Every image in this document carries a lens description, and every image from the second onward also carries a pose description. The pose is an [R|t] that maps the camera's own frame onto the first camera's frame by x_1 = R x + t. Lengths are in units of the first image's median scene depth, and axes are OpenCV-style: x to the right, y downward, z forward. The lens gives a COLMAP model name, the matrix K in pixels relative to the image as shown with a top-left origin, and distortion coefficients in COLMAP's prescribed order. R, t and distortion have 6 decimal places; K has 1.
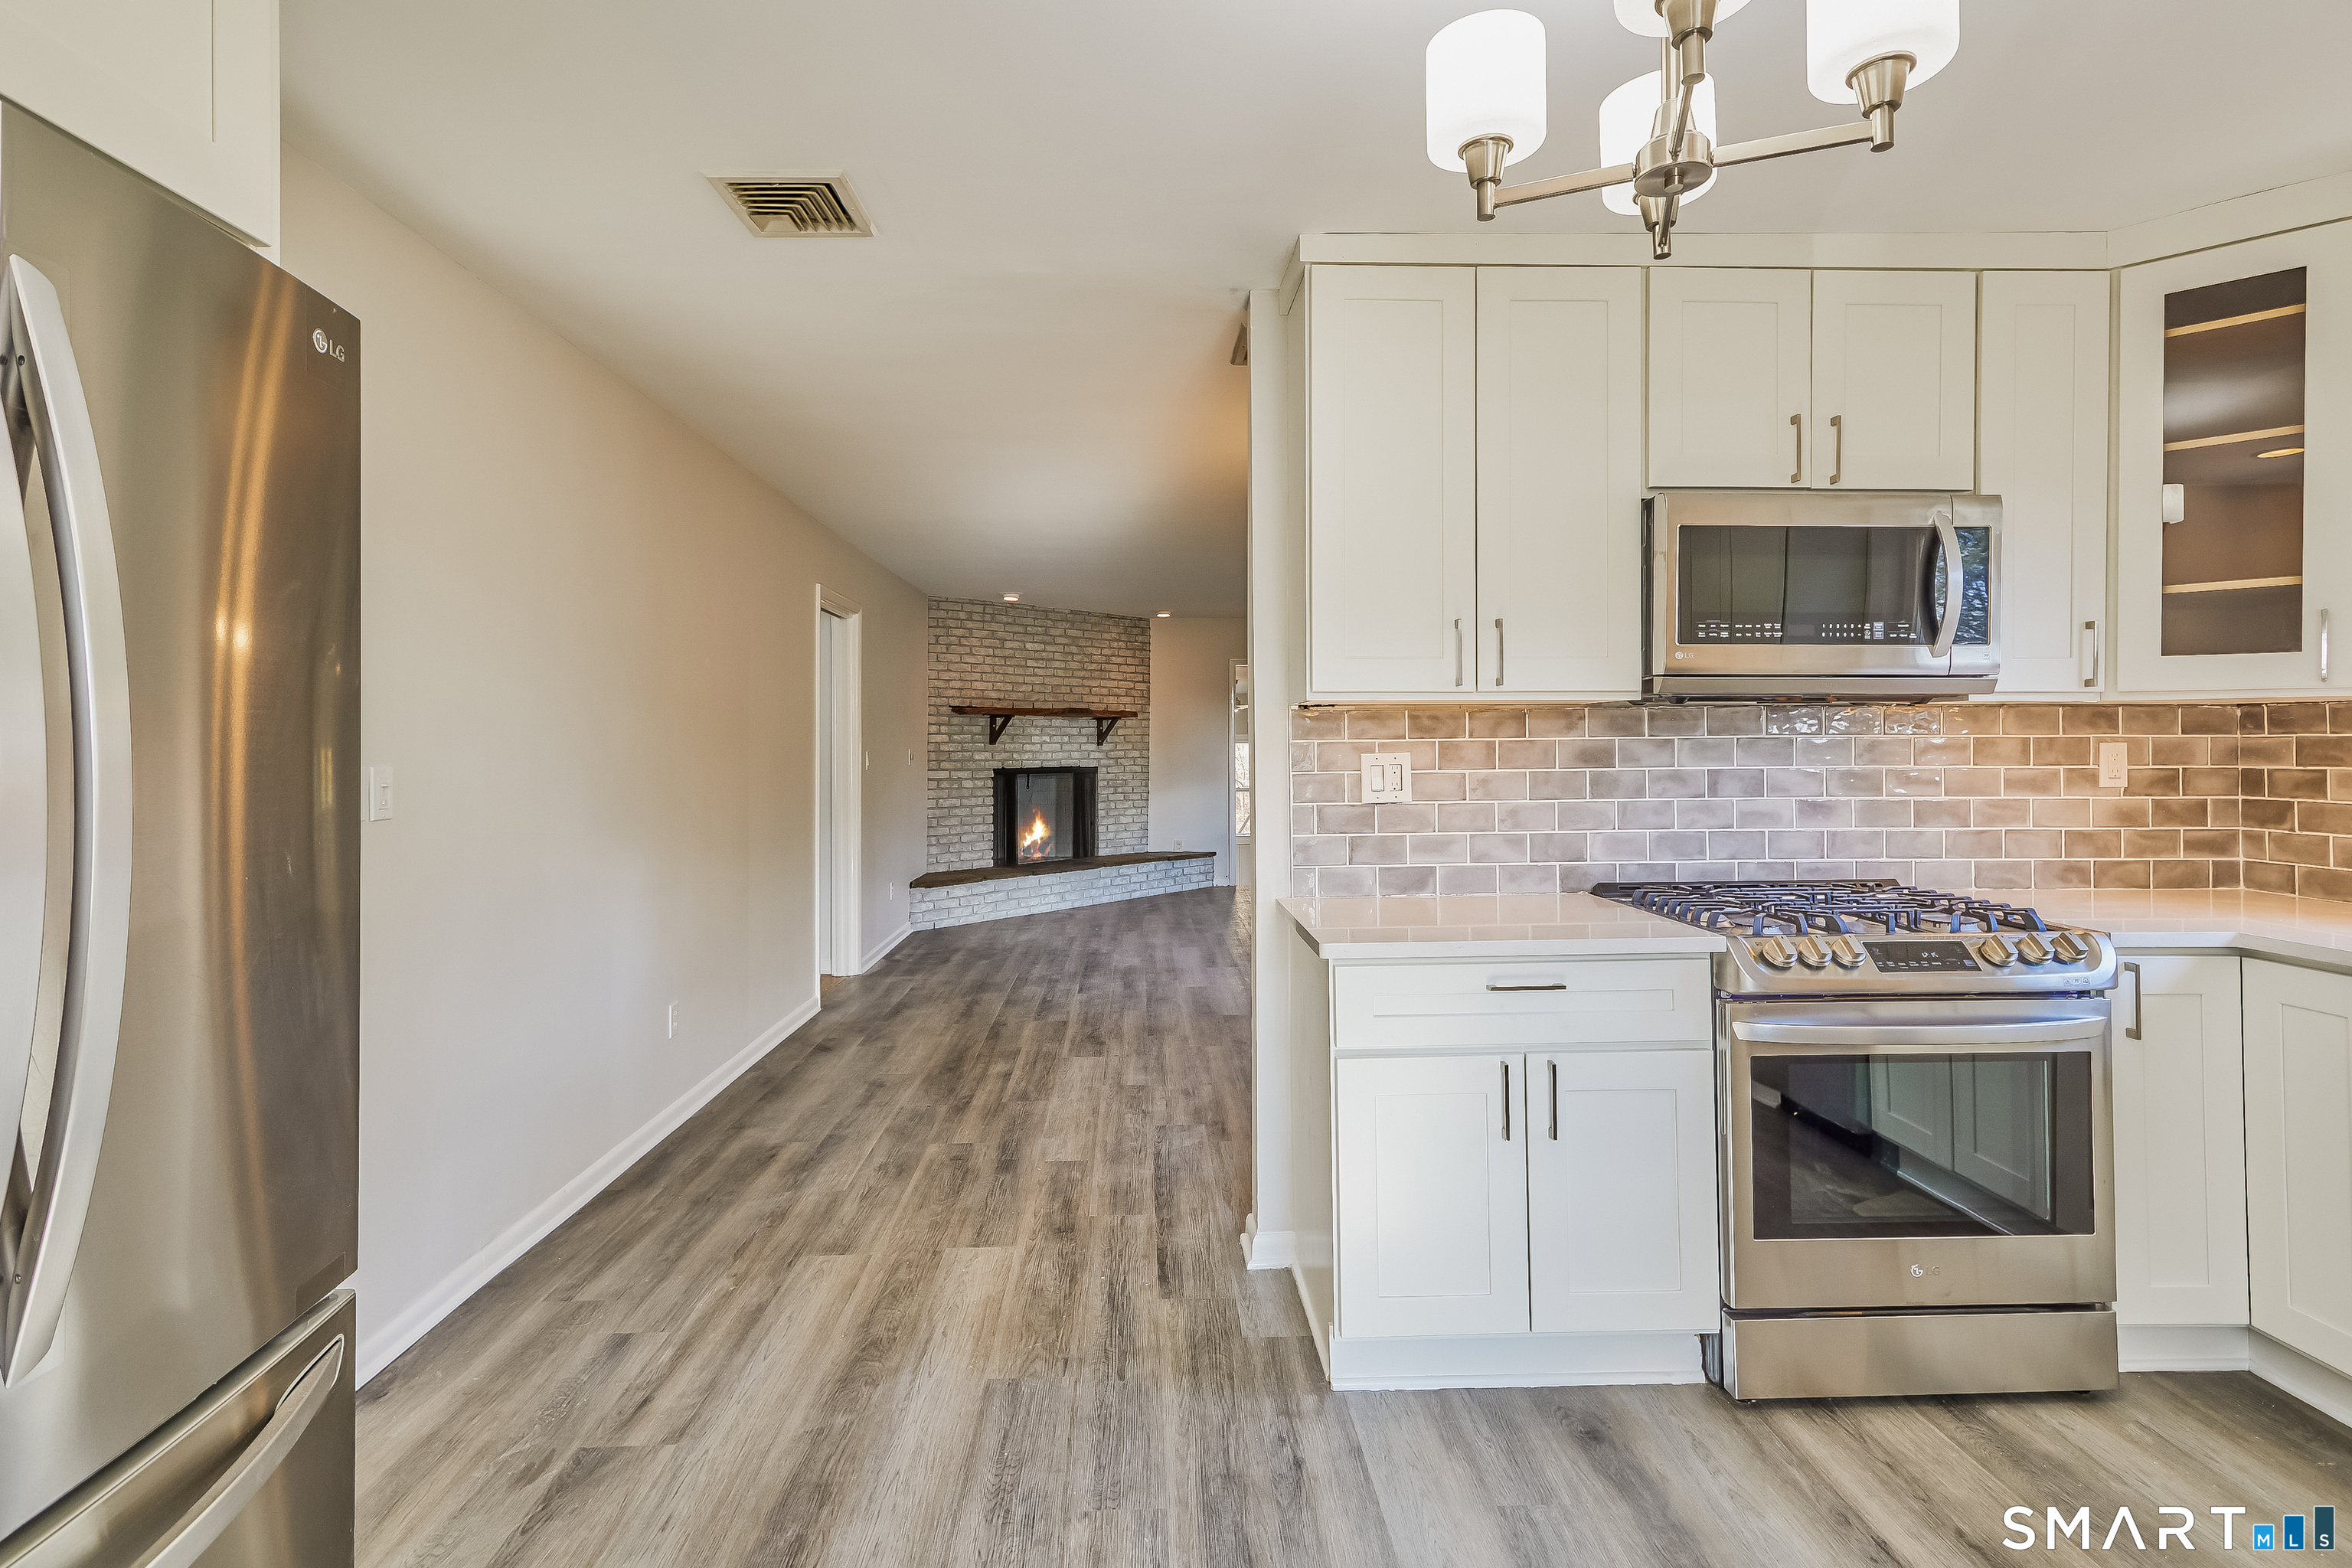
lens RADIAL K [[1160.3, 0, 1167.9], [0, 1160.3, 735.0], [0, 0, 1]] dist [0.003693, 0.000647]
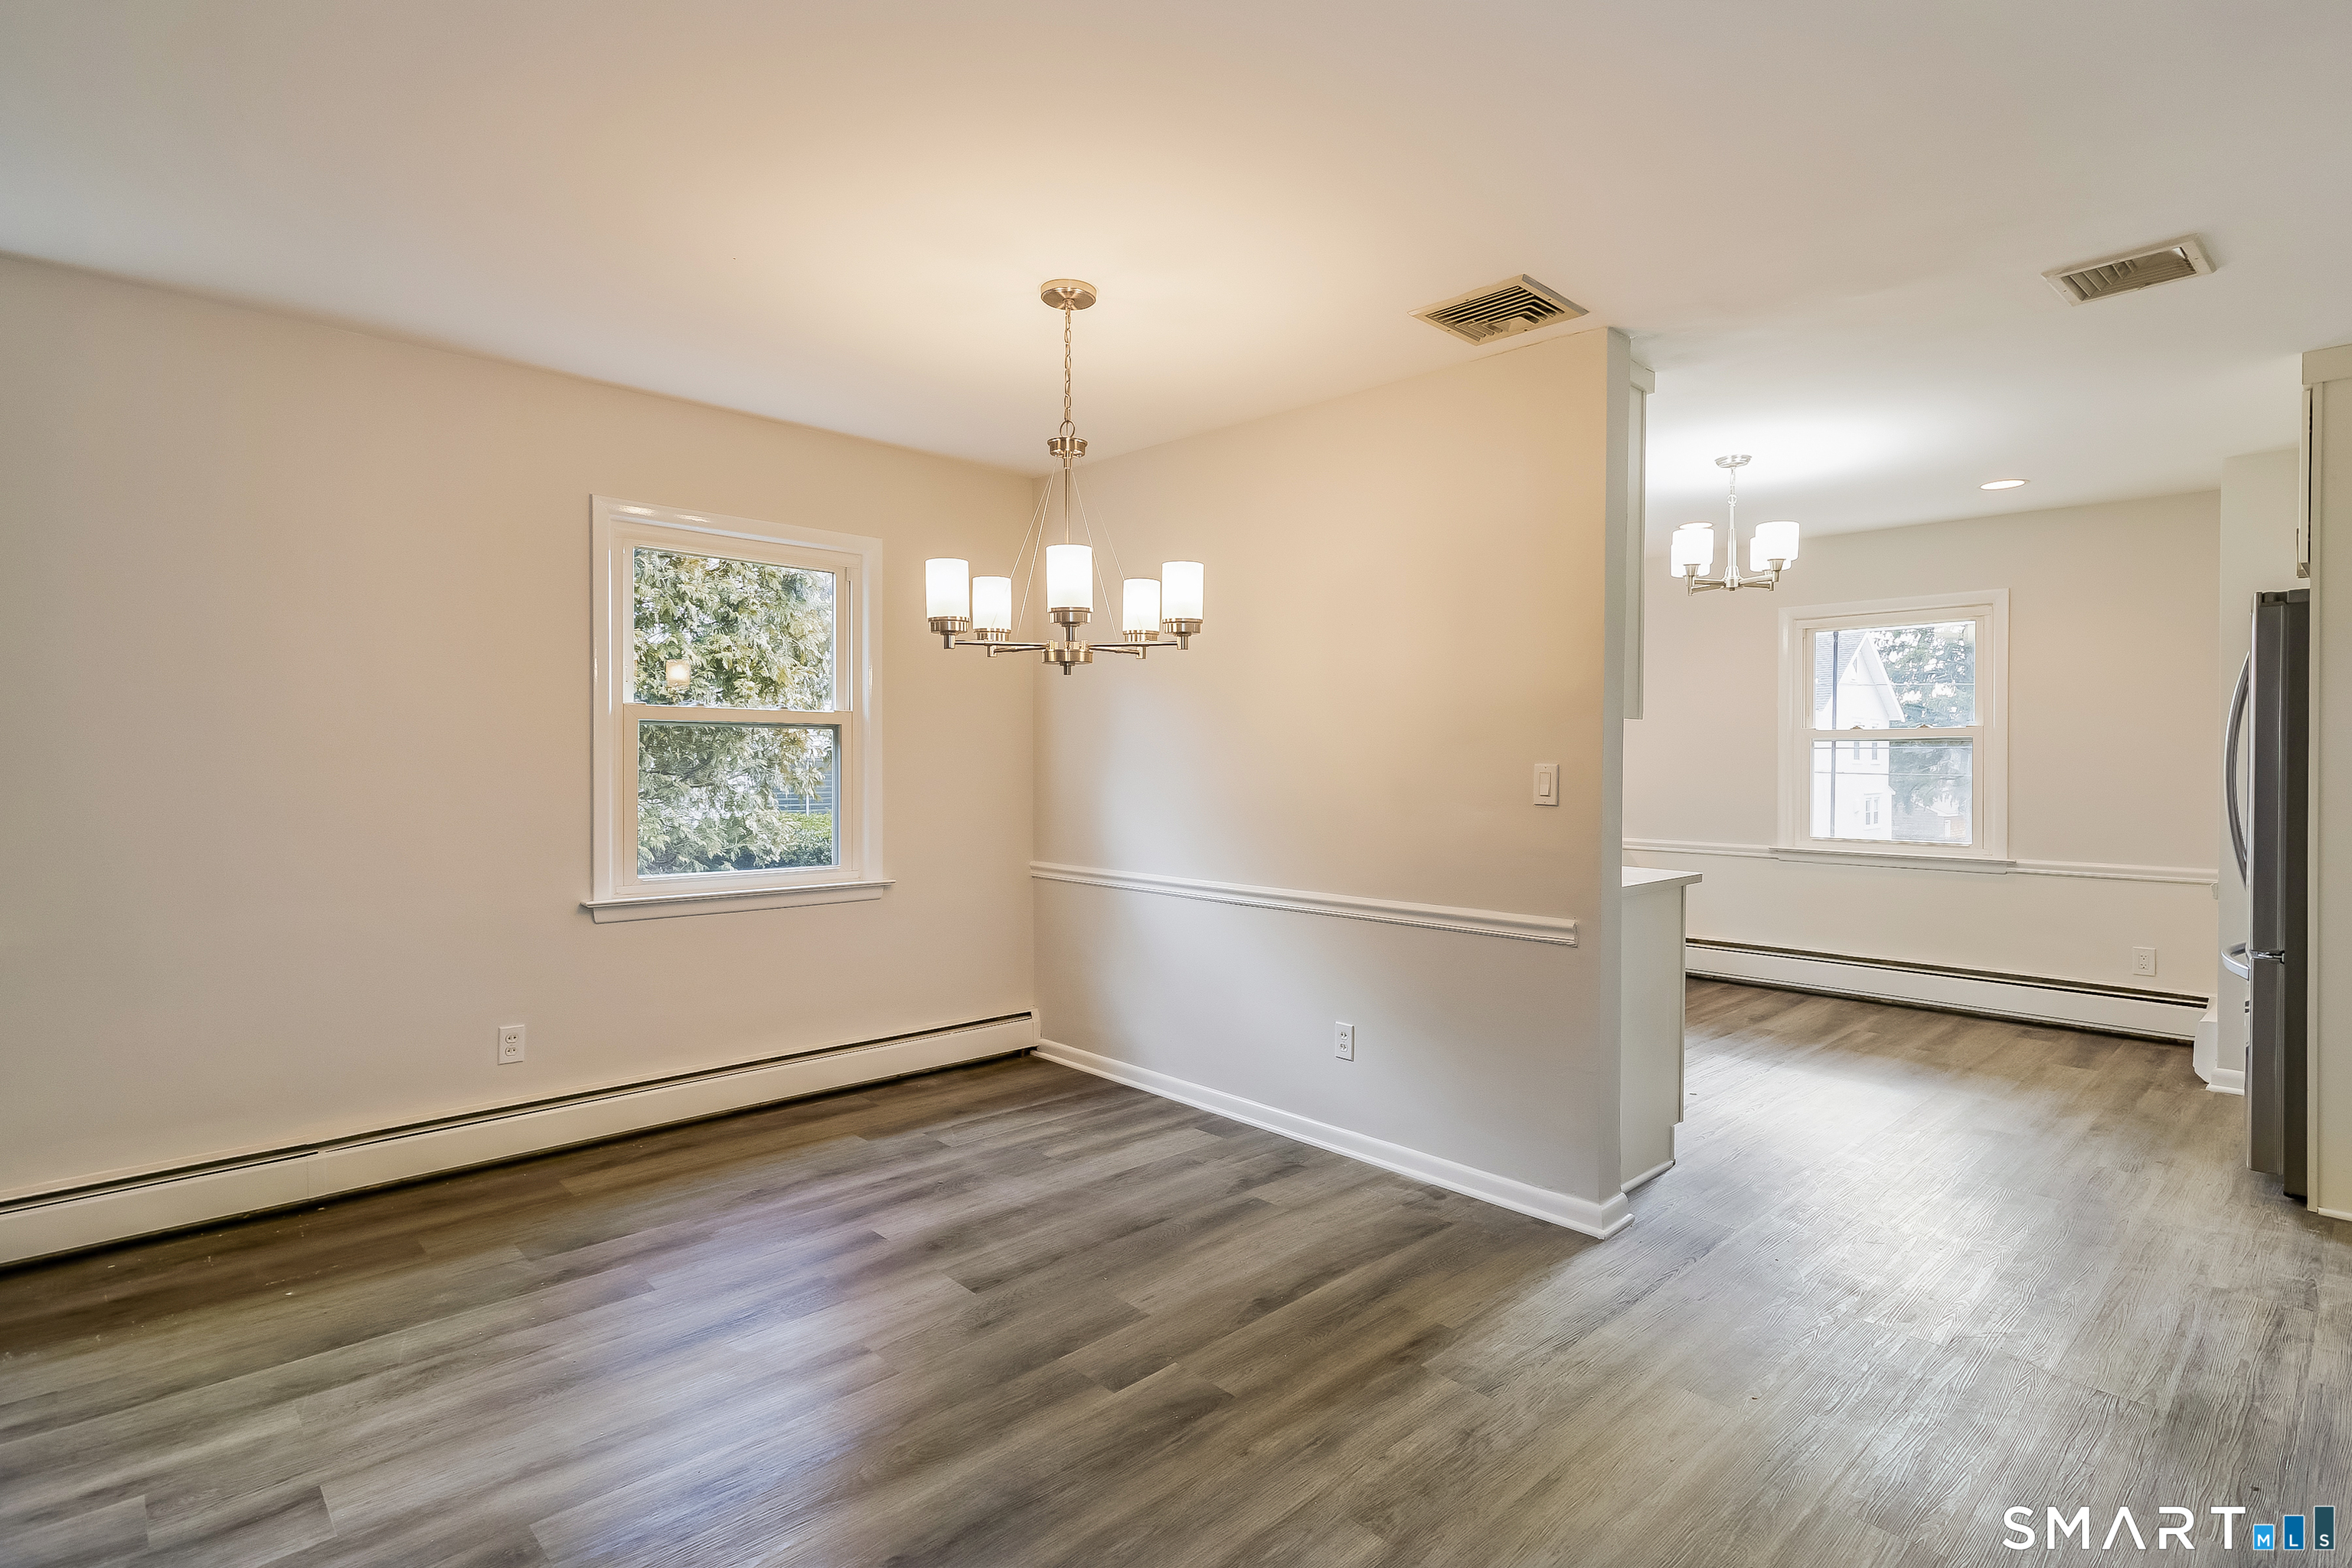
lens RADIAL K [[1160.3, 0, 1163.4], [0, 1160.3, 755.7], [0, 0, 1]] dist [0.003693, 0.000647]
pose [[-0.661159, 0.002681, 0.750241, -0.149338], [-0.005821, 0.999945, -0.008703, 0.007647], [-0.750224, -0.010121, -0.661107, 0.660455]]
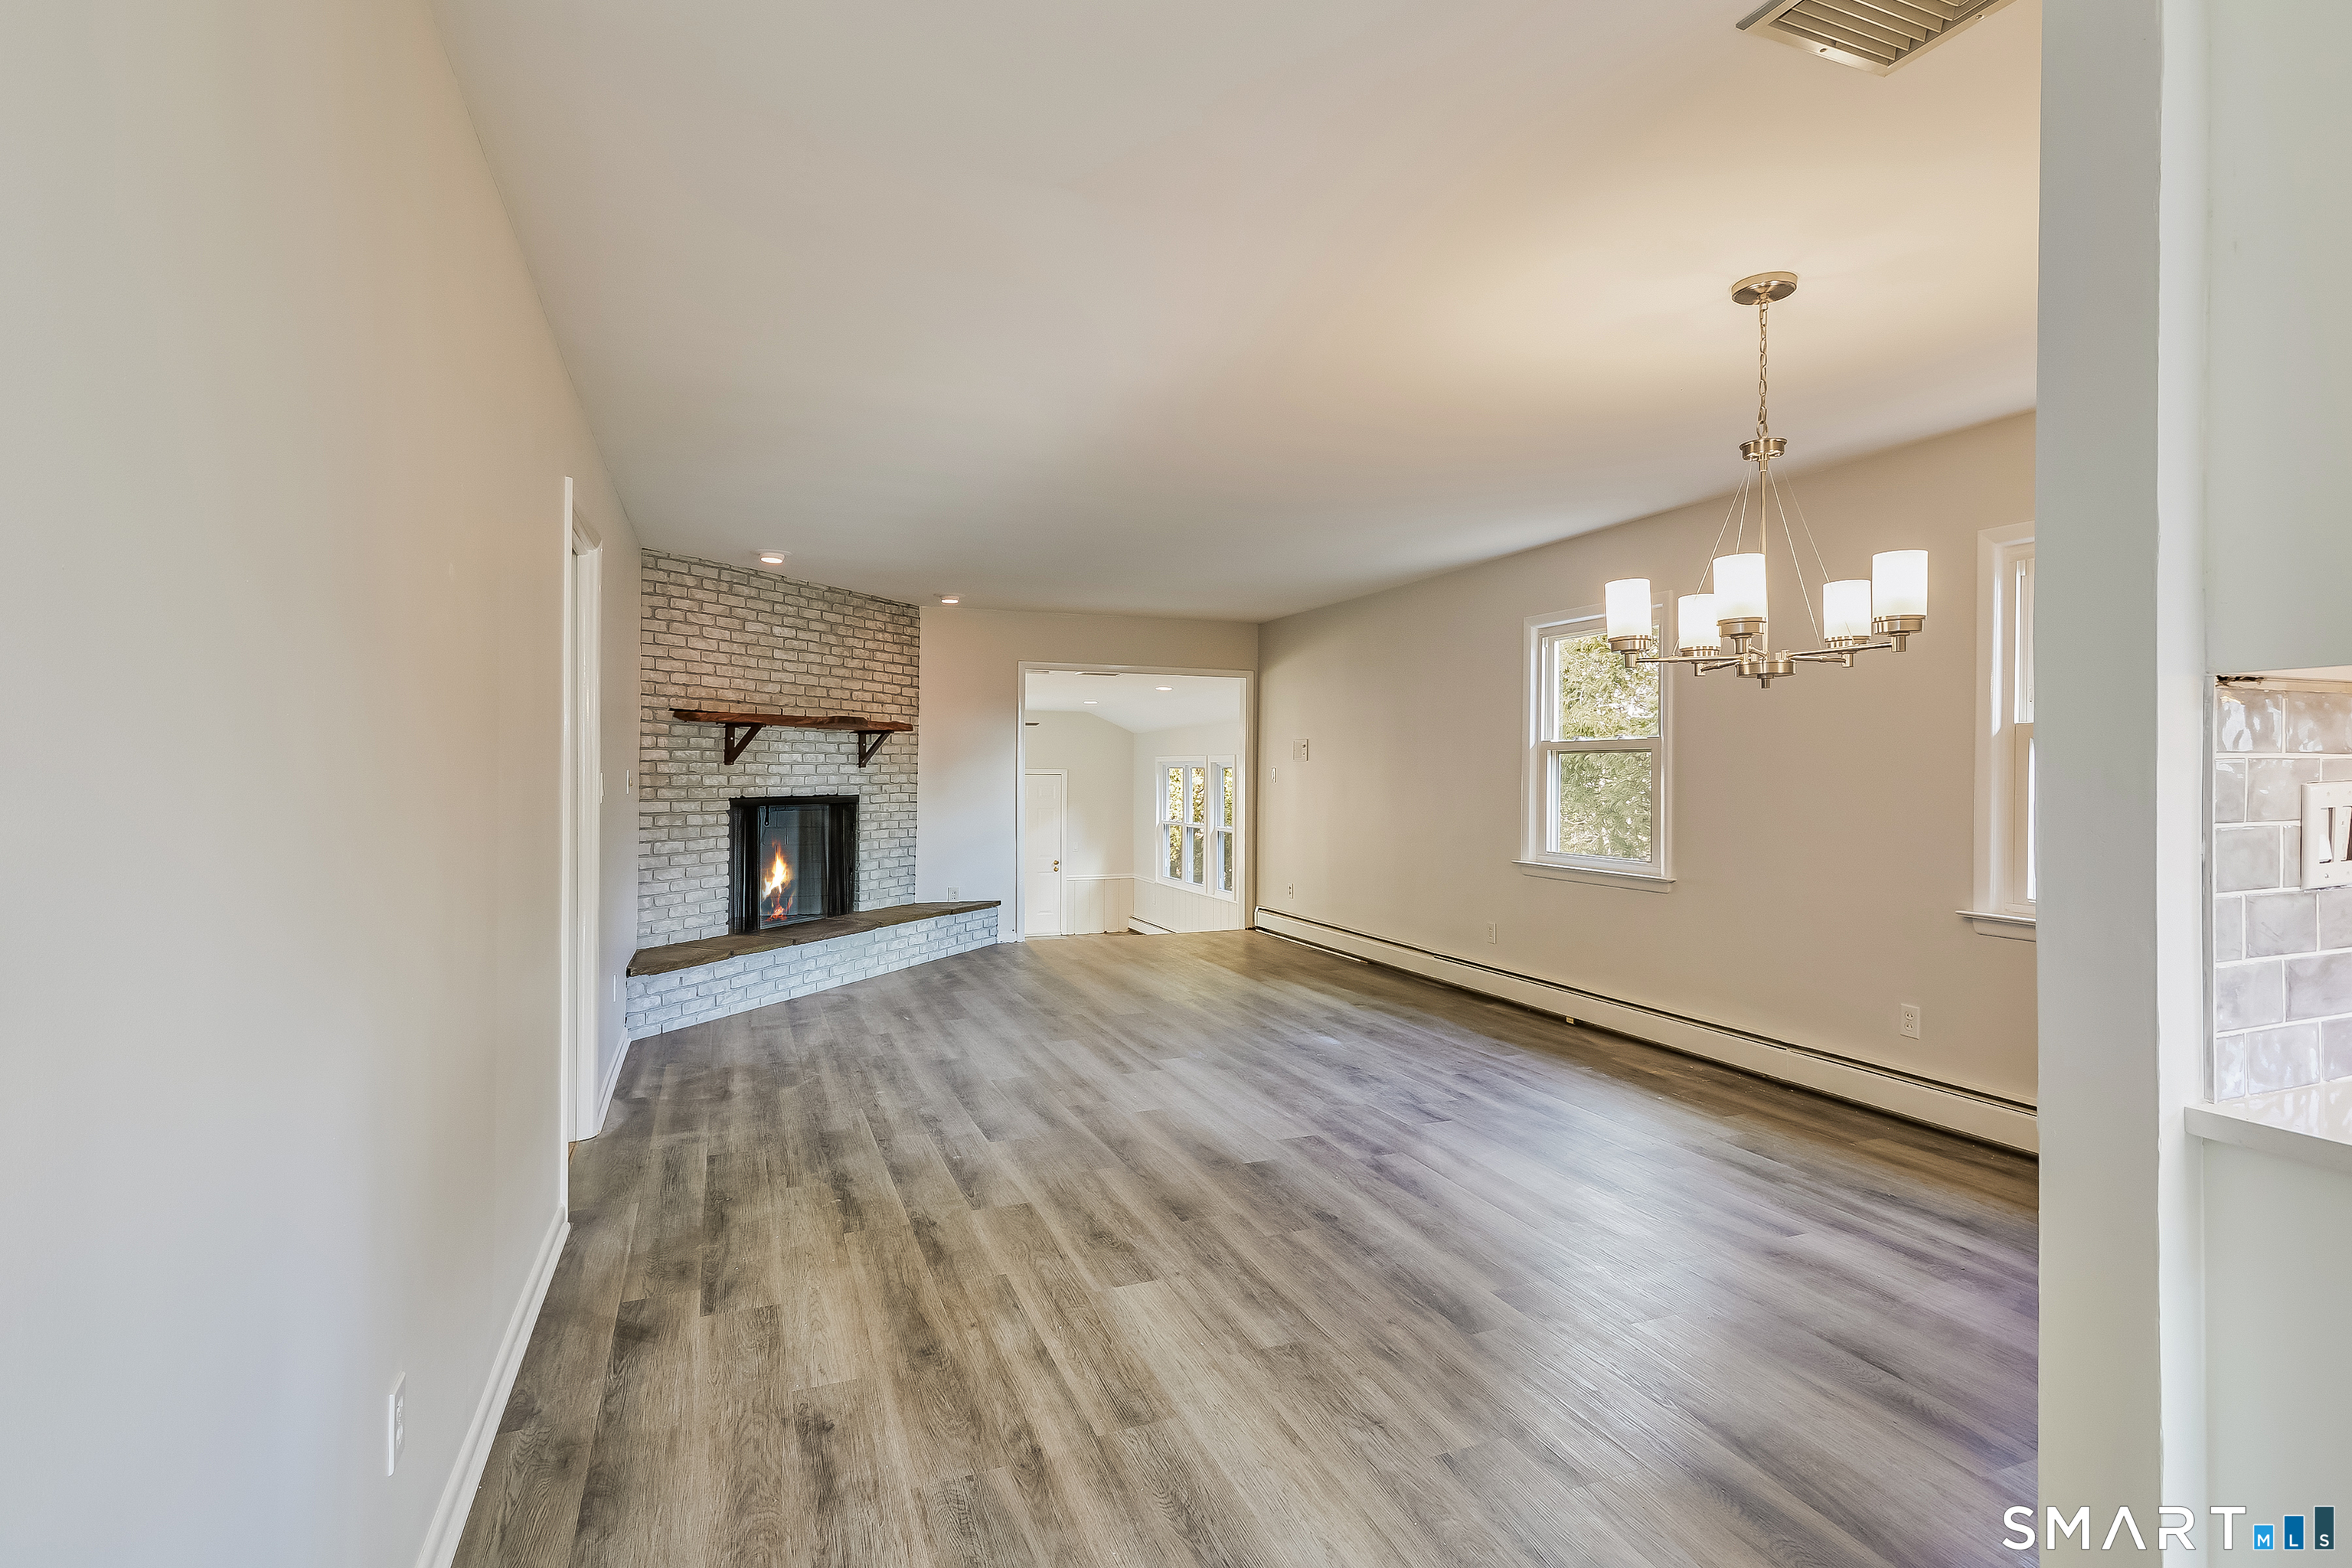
lens RADIAL K [[1160.3, 0, 1195.8], [0, 1160.3, 773.5], [0, 0, 1]] dist [0.003693, 0.000647]
pose [[0.936256, 0.006496, 0.351260, -0.135654], [-0.010802, 0.999889, 0.010300, 0.003249], [-0.351154, -0.013437, 0.936221, 0.229633]]
